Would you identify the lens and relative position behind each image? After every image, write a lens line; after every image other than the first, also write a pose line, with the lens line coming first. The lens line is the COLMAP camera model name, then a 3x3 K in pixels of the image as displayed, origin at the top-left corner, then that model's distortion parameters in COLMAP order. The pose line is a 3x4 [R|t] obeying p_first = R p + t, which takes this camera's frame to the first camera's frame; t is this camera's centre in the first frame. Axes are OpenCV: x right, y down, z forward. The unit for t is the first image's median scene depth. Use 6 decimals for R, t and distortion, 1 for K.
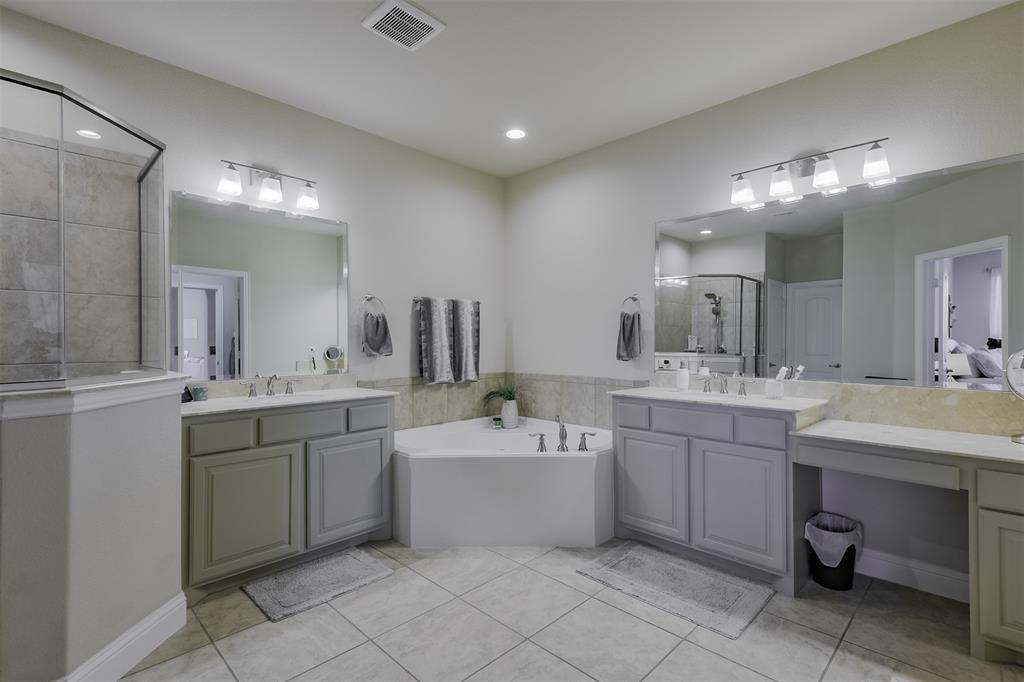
lens RADIAL K [[501.2, 0, 515.3], [0, 501.2, 344.0], [0, 0, 1]] dist [-0.001260, -0.001595]
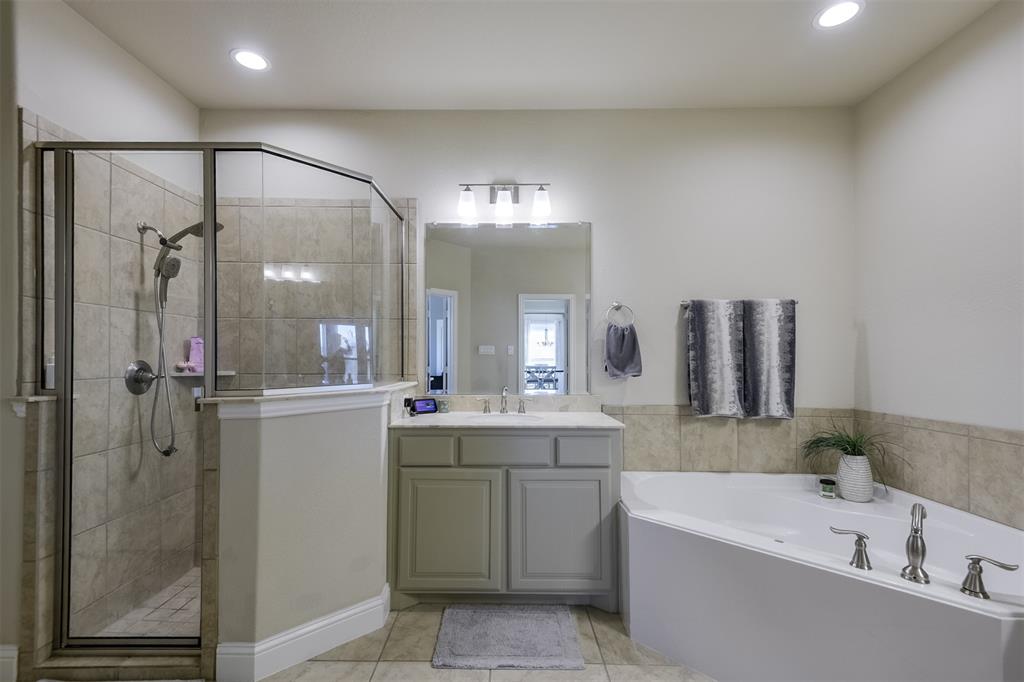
lens RADIAL K [[458.5, 0, 508.3], [0, 458.5, 354.8], [0, 0, 1]] dist [0.034810, -0.014725]
pose [[0.667376, -0.000965, -0.744720, 0.148909], [-0.009640, 0.999904, -0.009935, -0.002138], [0.744658, 0.013809, 0.667303, 0.333562]]
